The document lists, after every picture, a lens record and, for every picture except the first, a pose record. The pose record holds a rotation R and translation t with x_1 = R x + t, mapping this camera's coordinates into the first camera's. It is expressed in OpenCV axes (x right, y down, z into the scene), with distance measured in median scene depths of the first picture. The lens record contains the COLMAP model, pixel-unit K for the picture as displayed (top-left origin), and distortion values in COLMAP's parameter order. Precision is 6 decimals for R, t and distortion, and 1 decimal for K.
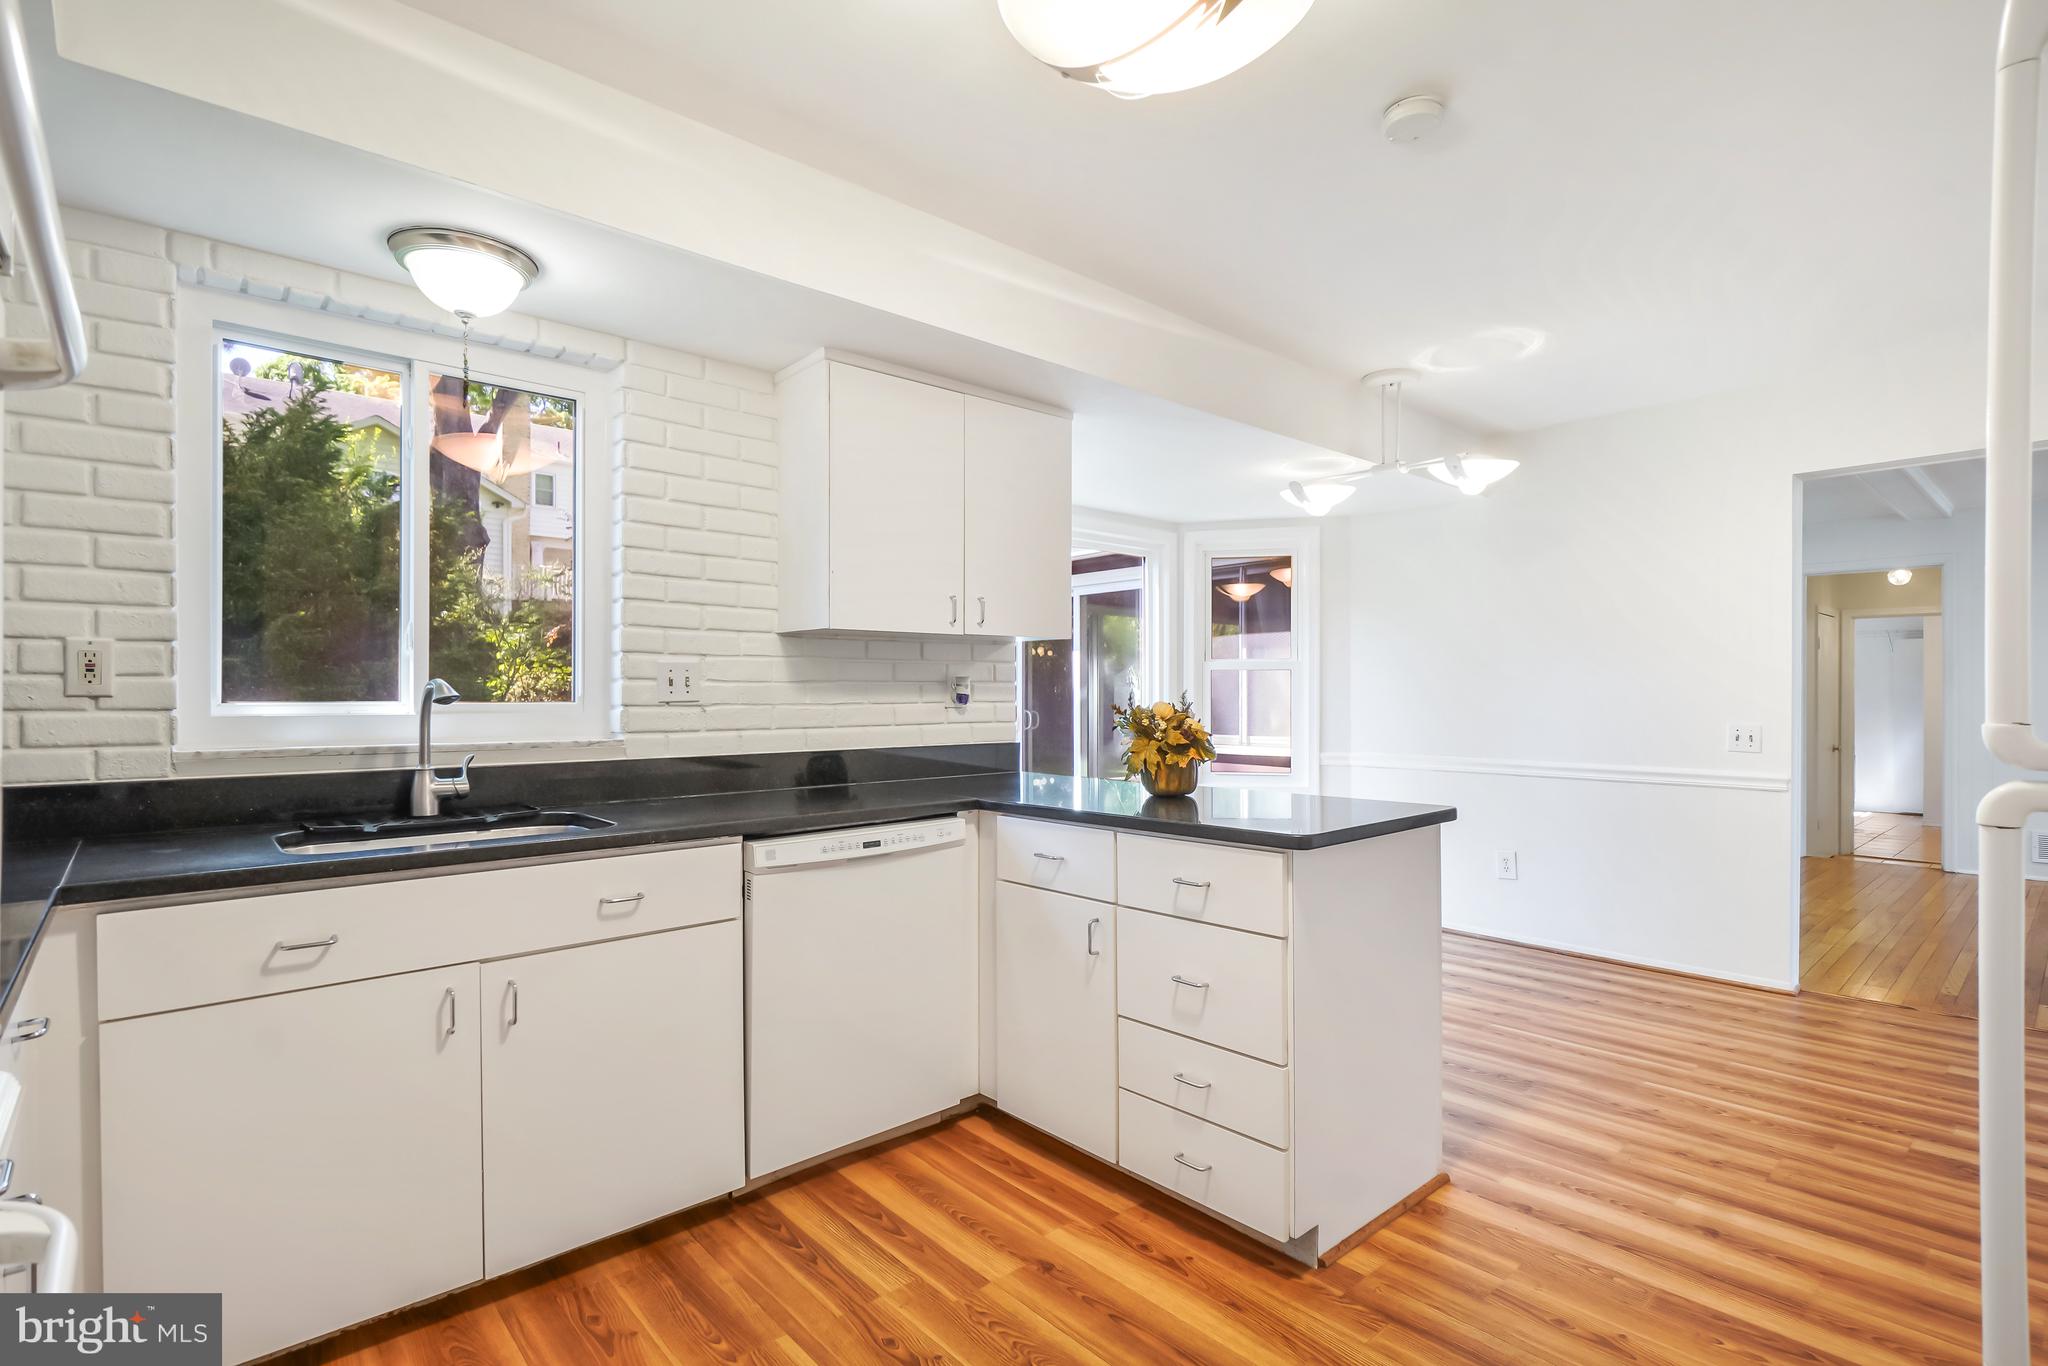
lens RADIAL K [[976.9, 0, 1019.9], [0, 976.9, 686.5], [0, 0, 1]] dist [-0.033372, 0.001703]
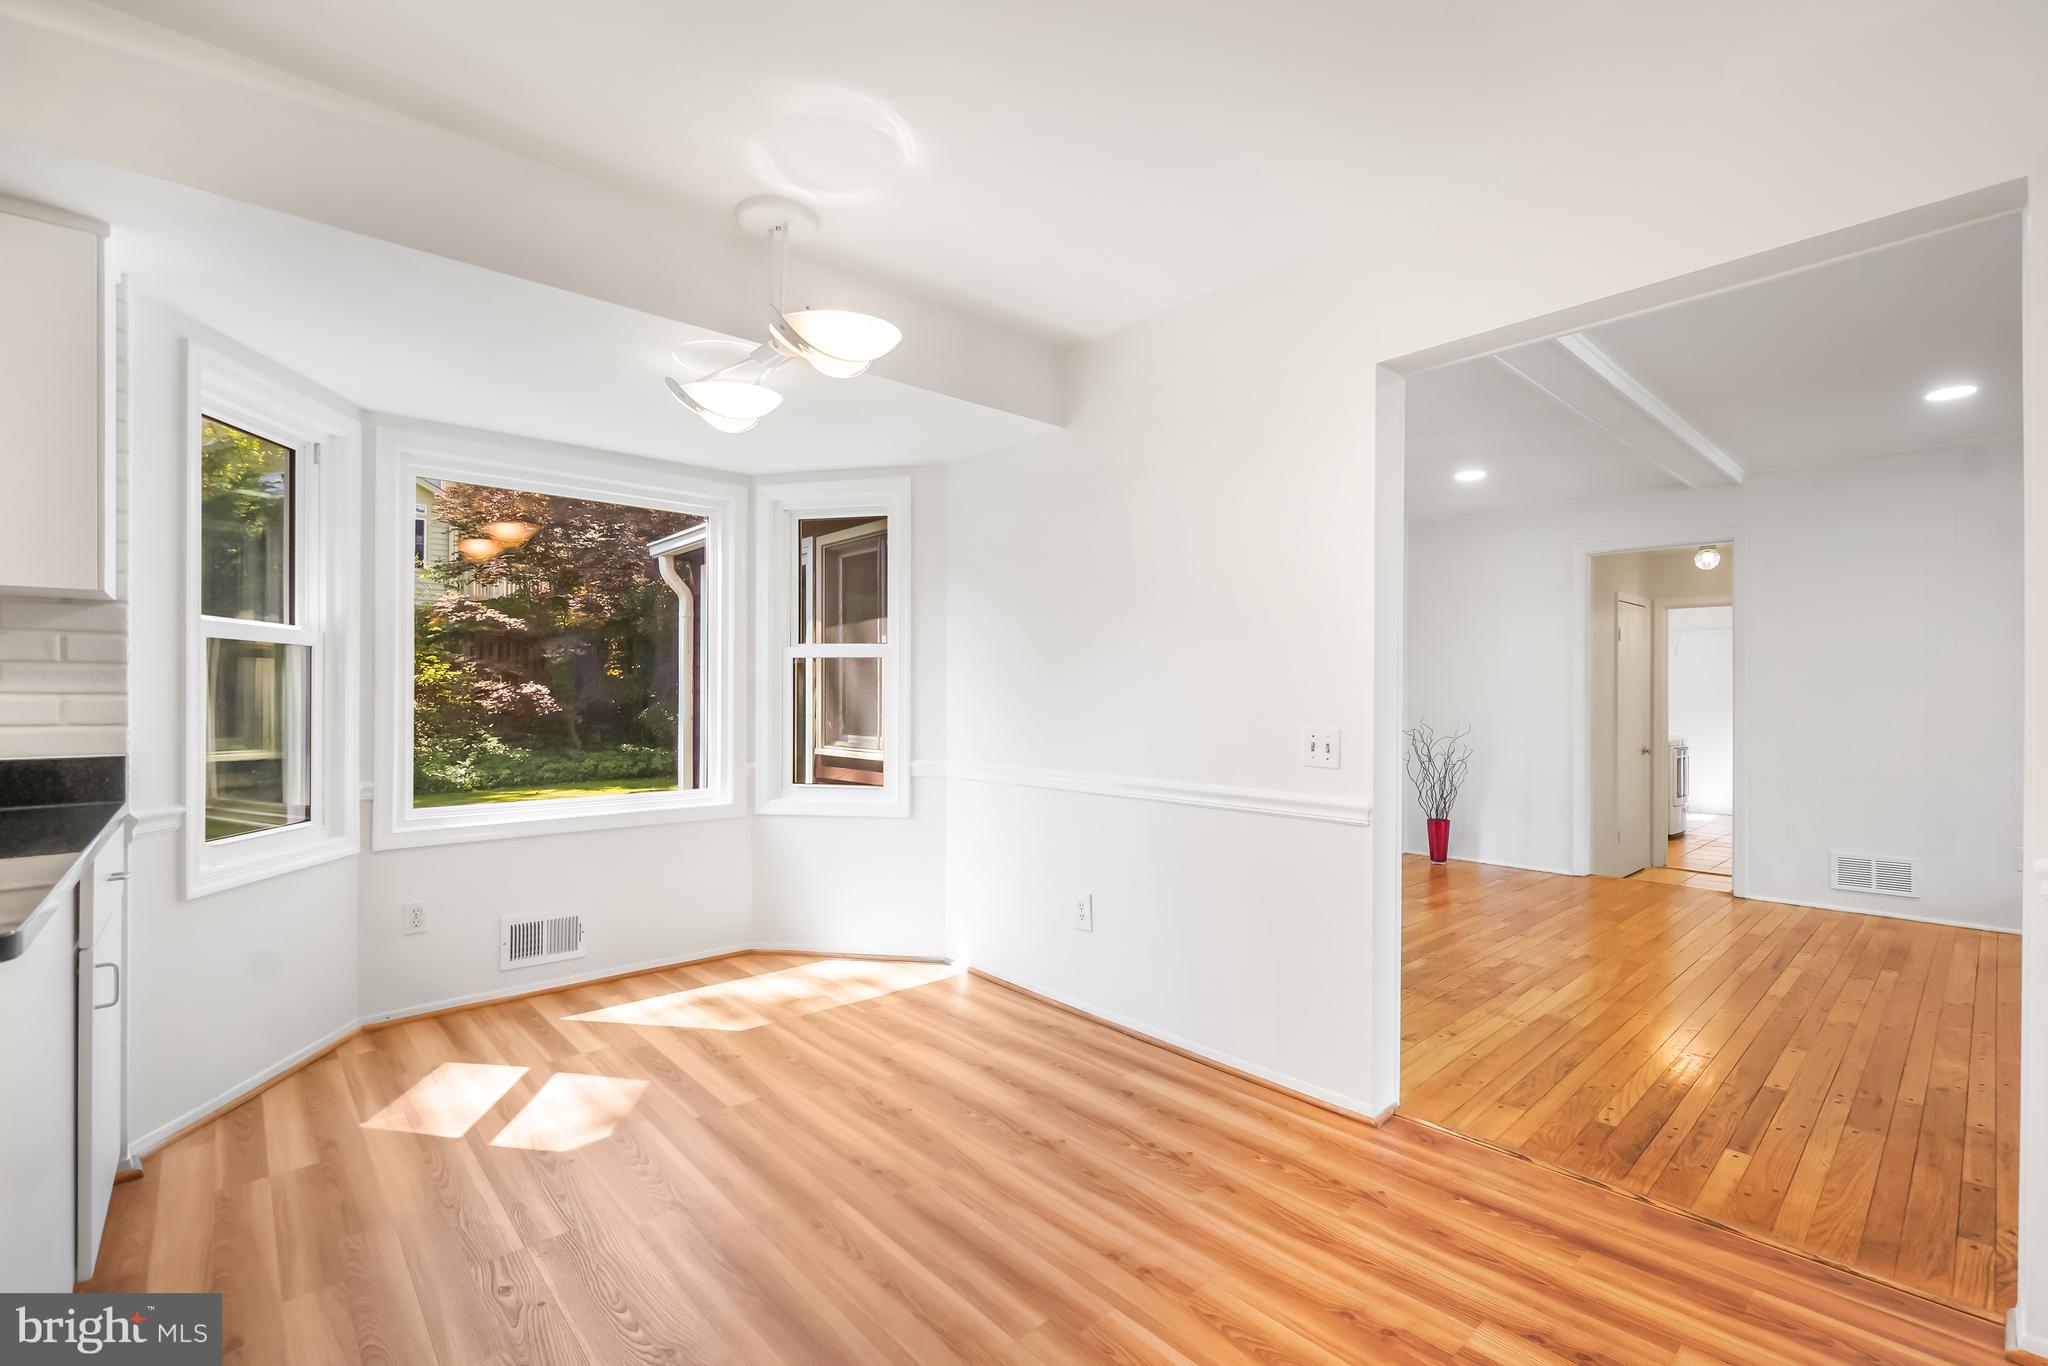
lens RADIAL K [[906.7, 0, 1040.1], [0, 906.7, 685.0], [0, 0, 1]] dist [-0.013903, 0.002347]
pose [[0.999233, 0.001004, 0.039156, 0.541621], [-0.000912, 0.999997, -0.002347, 0.010185], [-0.039158, 0.002310, 0.999230, 0.359085]]
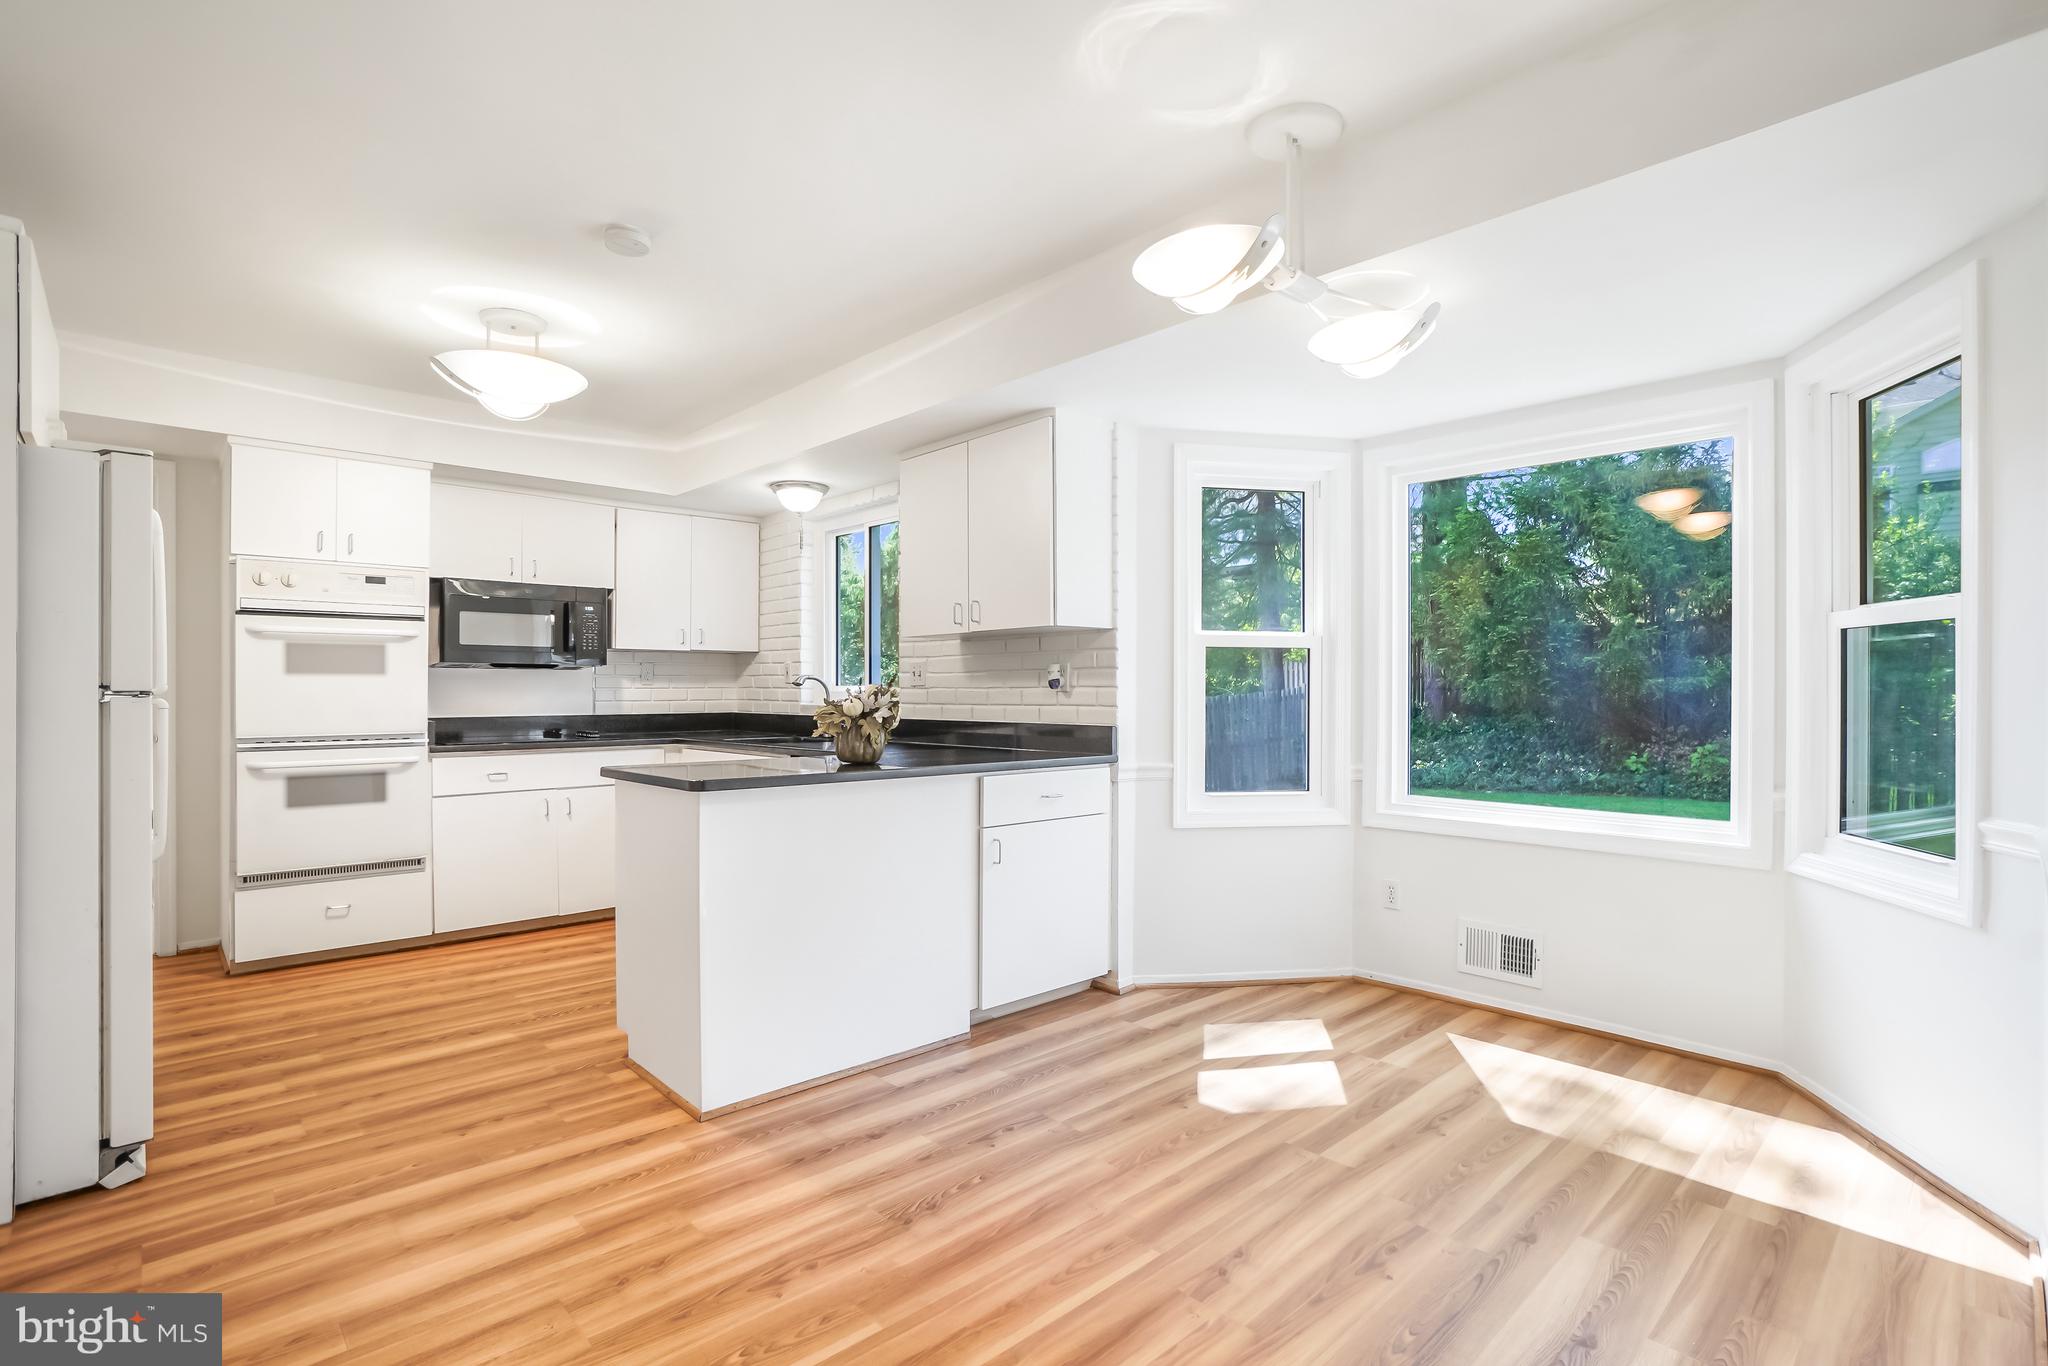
lens RADIAL K [[976.9, 0, 1039.3], [0, 976.9, 689.8], [0, 0, 1]] dist [-0.033372, 0.001703]
pose [[0.047988, 0.004400, -0.998838, 0.952049], [0.006303, 0.999969, 0.004708, 0.012343], [0.998828, -0.006521, 0.047959, 0.816101]]
